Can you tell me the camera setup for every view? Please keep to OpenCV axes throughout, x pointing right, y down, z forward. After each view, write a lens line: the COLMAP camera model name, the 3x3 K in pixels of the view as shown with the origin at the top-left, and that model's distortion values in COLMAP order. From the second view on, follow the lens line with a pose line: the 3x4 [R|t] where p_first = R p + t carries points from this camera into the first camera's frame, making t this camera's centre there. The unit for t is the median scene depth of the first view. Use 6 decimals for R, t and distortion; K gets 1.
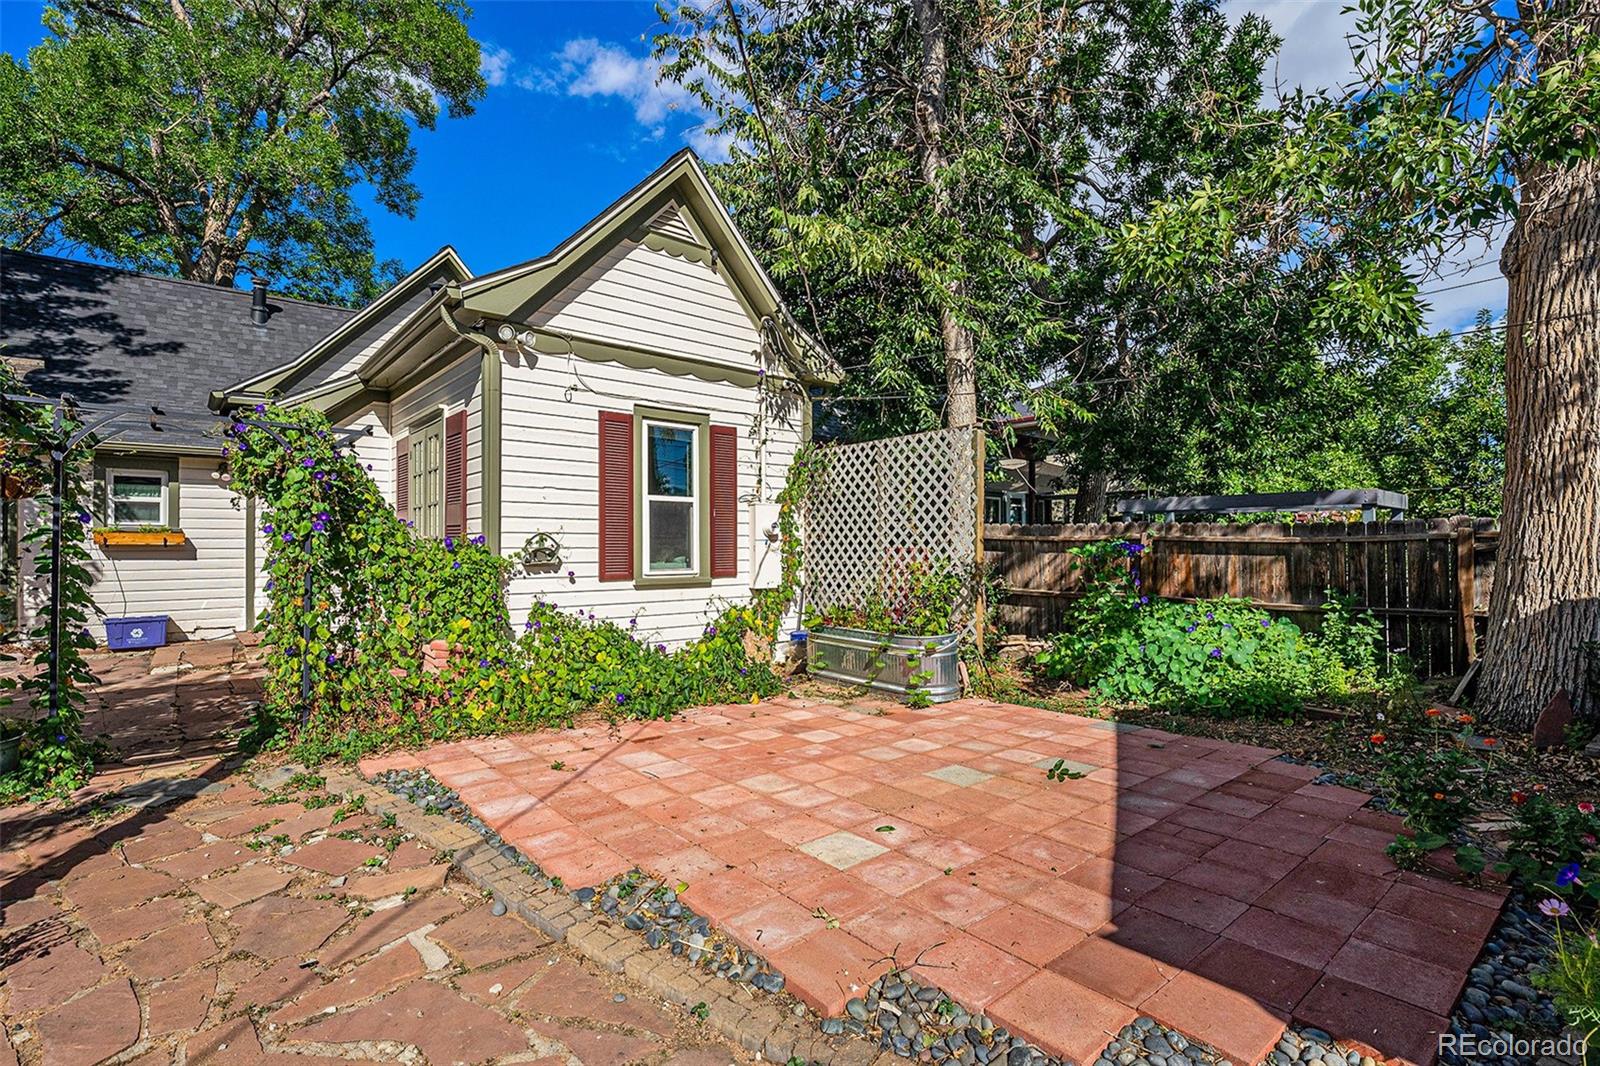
lens RADIAL K [[741.3, 0, 806.9], [0, 741.3, 527.8], [0, 0, 1]] dist [-0.023002, 0.002190]
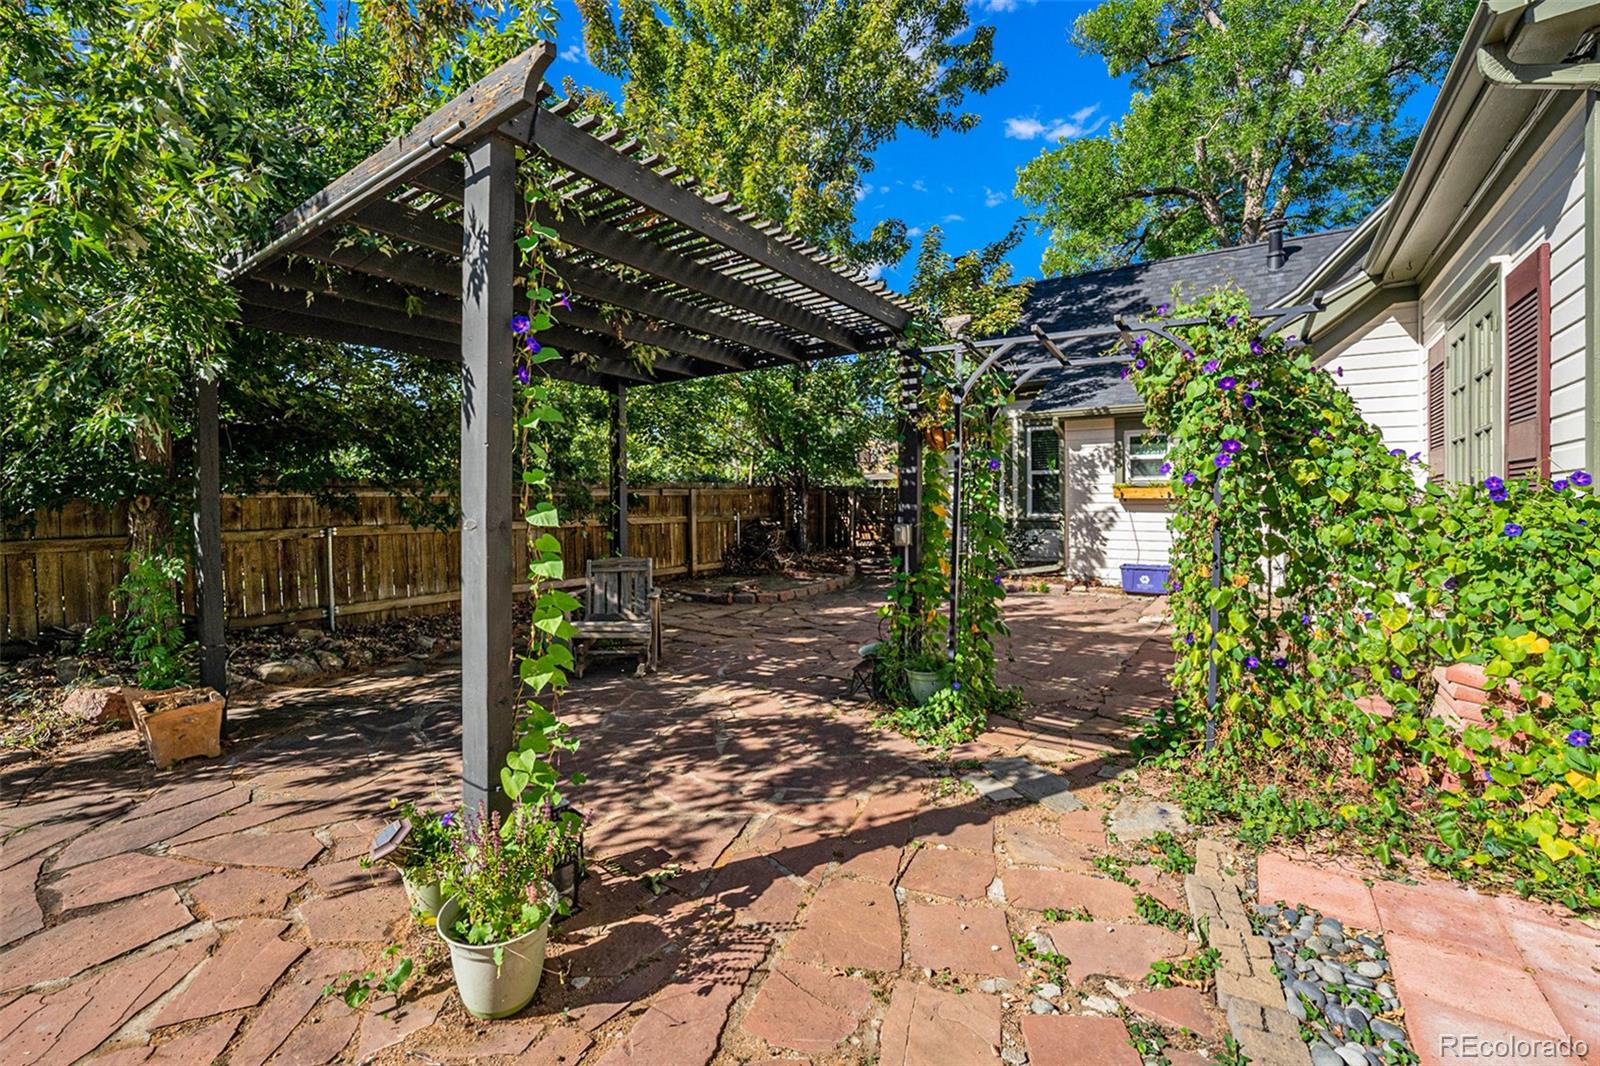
lens RADIAL K [[665.6, 0, 772.3], [0, 665.6, 504.9], [0, 0, 1]] dist [-0.025242, 0.002423]
pose [[0.224264, 0.008896, -0.974488, -0.119849], [0.010835, 0.999874, 0.011621, 0.018297], [0.974468, -0.013165, 0.224140, 0.314668]]
